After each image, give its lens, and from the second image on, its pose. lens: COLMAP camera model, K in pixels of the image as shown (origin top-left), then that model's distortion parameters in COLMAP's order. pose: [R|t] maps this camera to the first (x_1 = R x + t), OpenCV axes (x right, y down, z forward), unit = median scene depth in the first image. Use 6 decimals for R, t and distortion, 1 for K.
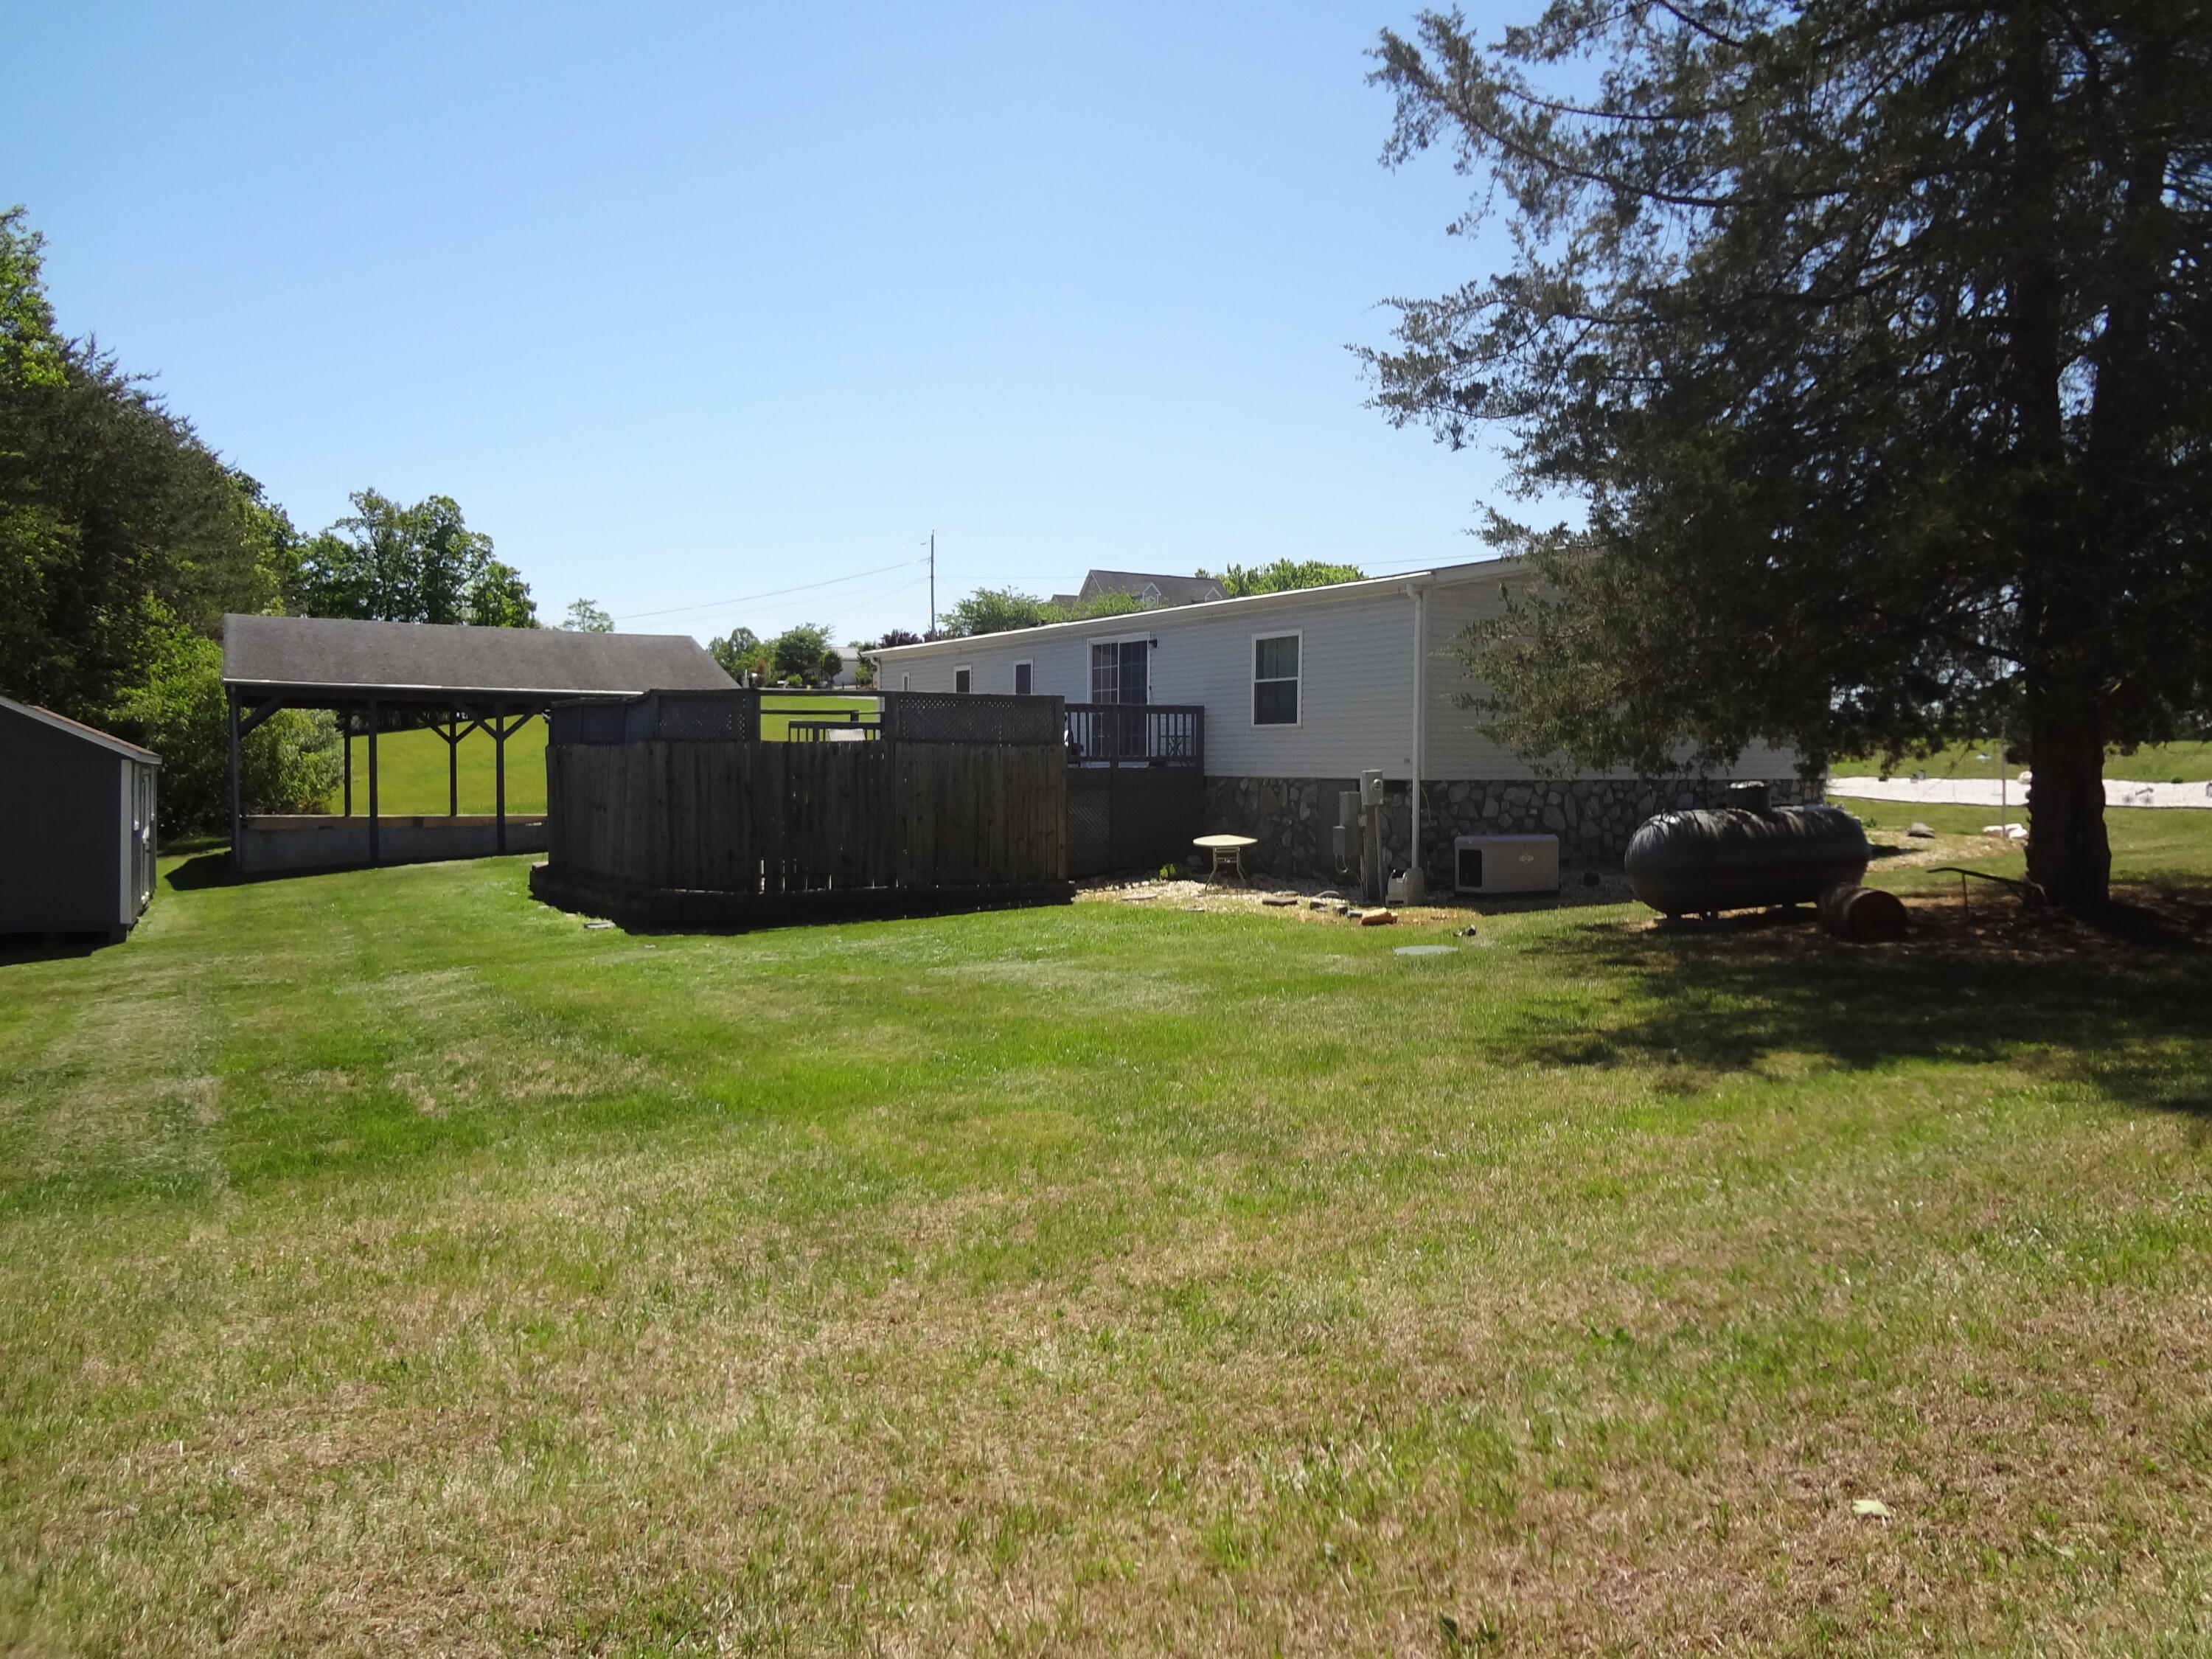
lens RADIAL K [[1600.9, 0, 1106.0], [0, 1600.9, 829.5], [0, 0, 1]] dist [-0.009465, 0.002879]
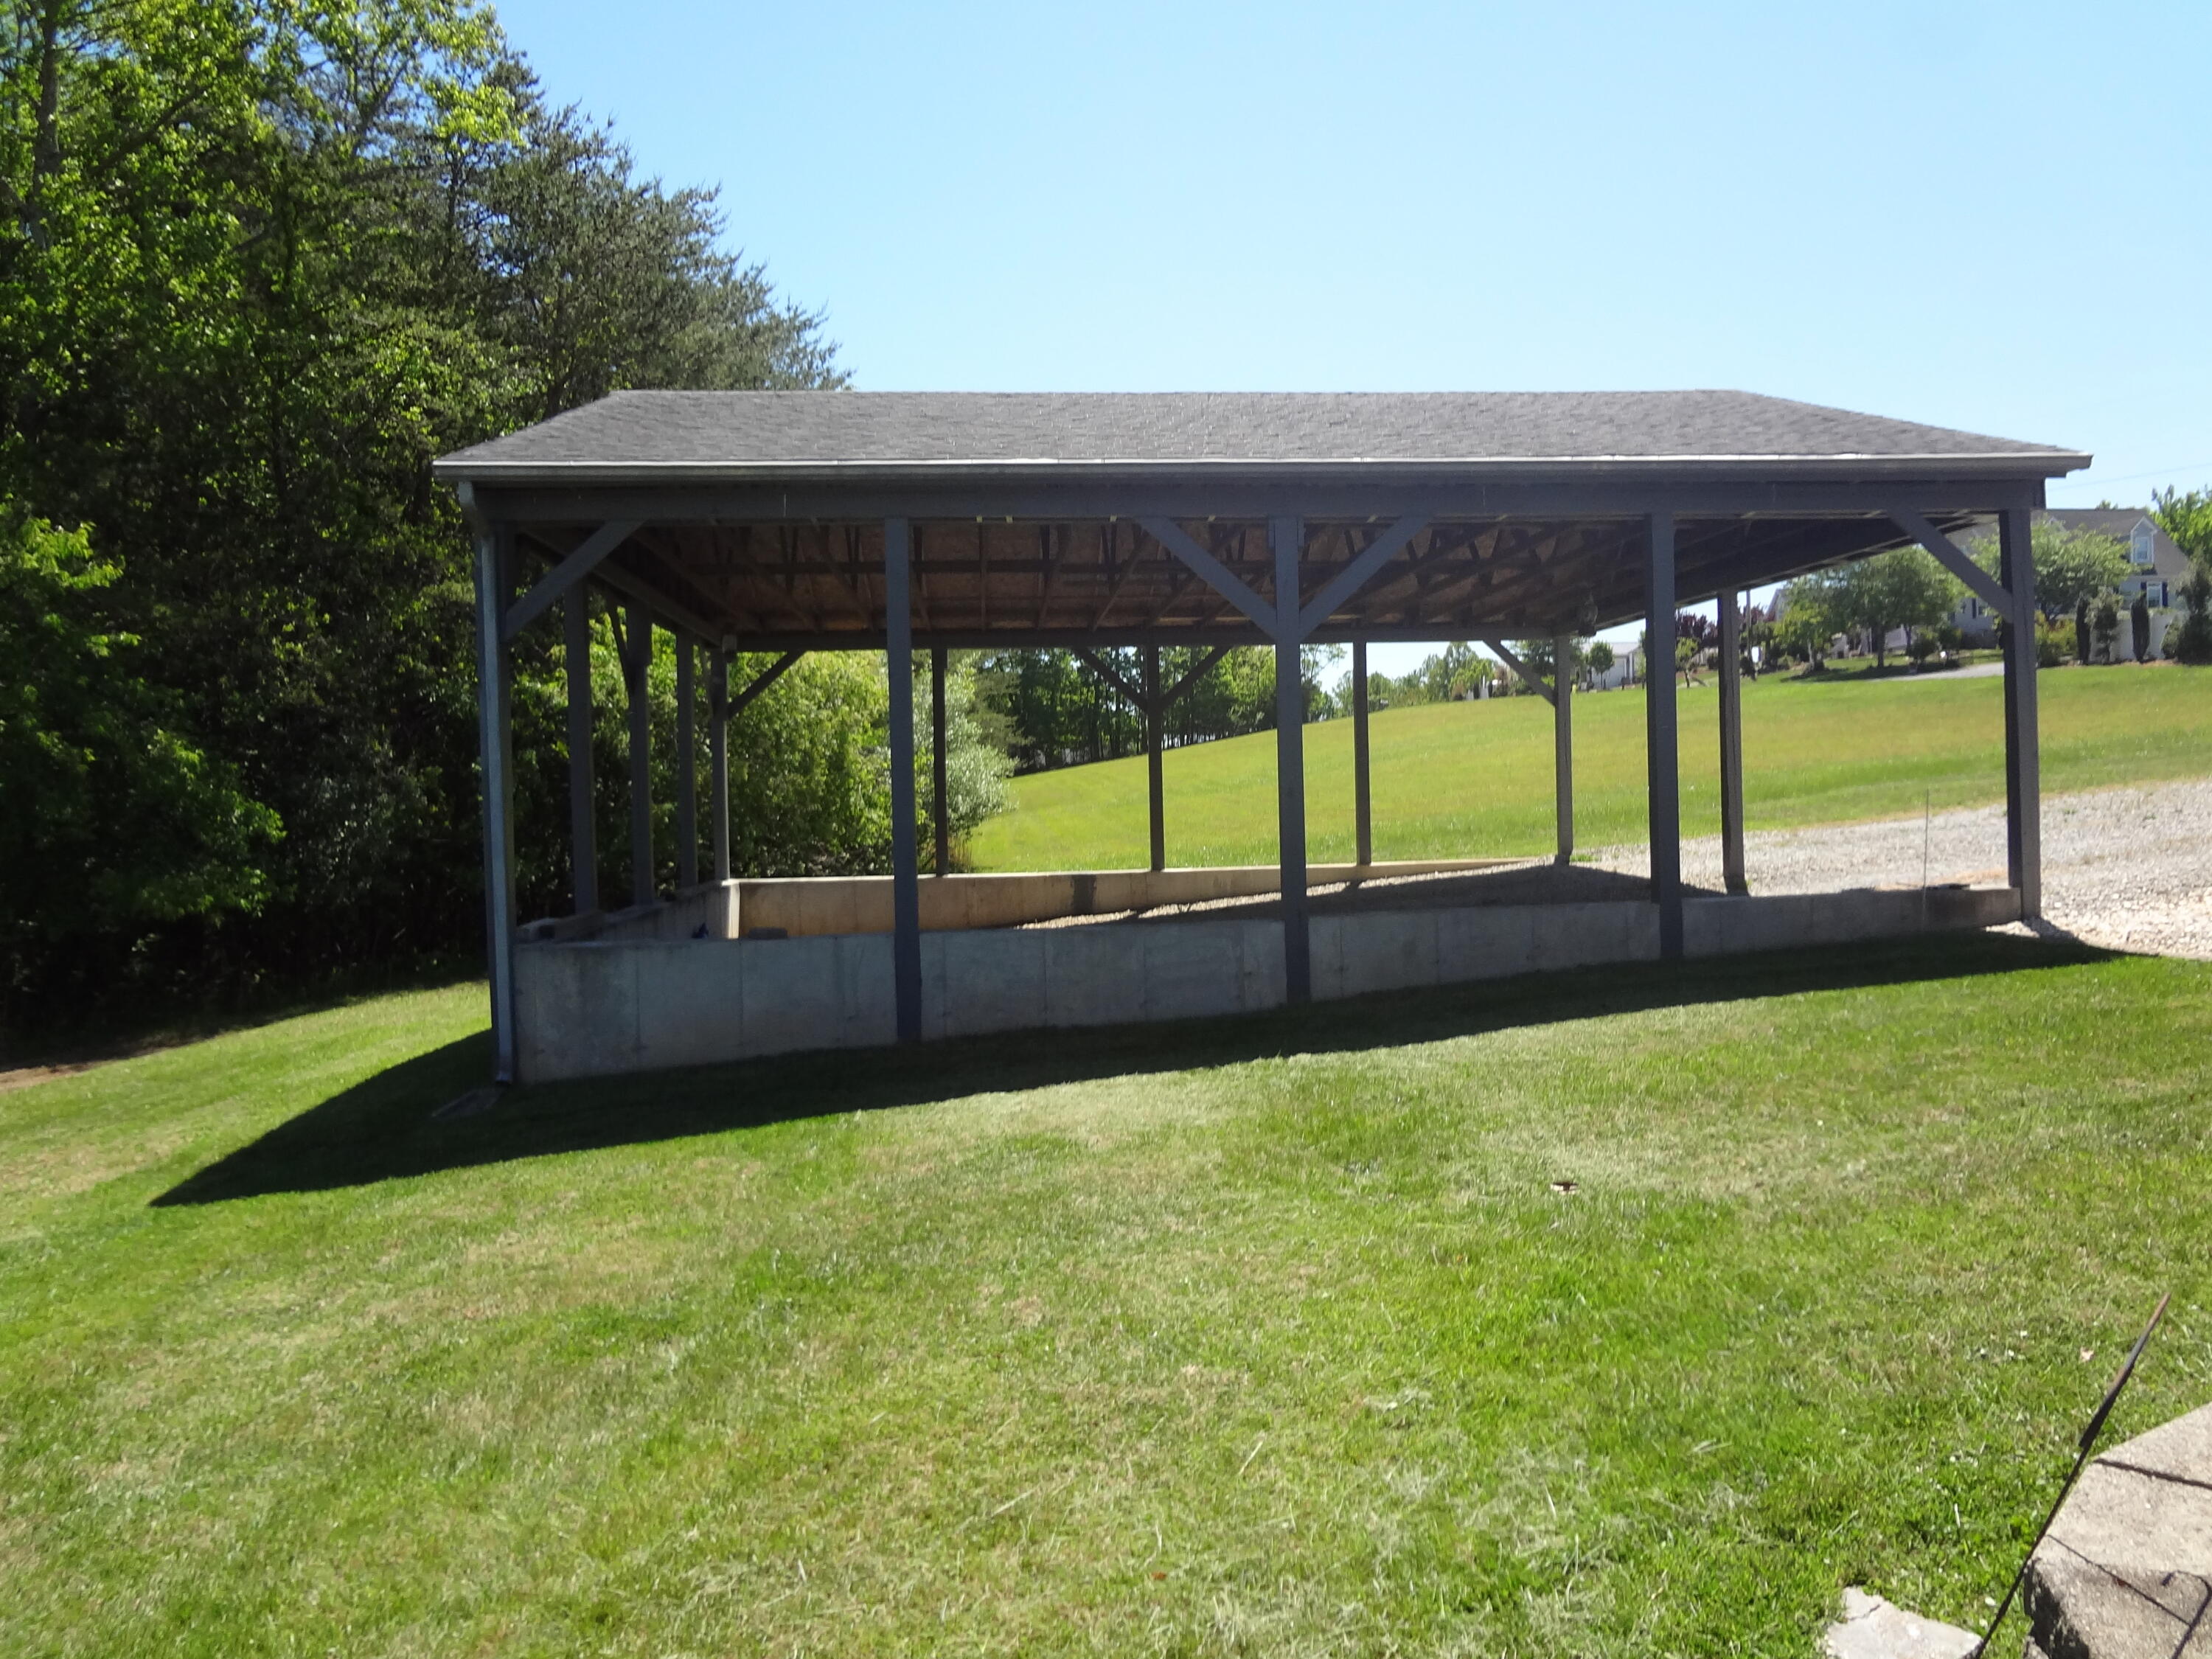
lens RADIAL K [[1620.4, 0, 1100.0], [0, 1620.4, 839.6], [0, 0, 1]] dist [-0.049647, -0.004325]
pose [[0.911213, -0.026937, -0.411053, -0.099995], [0.019348, 0.999557, -0.022612, -0.003219], [0.411480, 0.012651, 0.911331, 0.247696]]
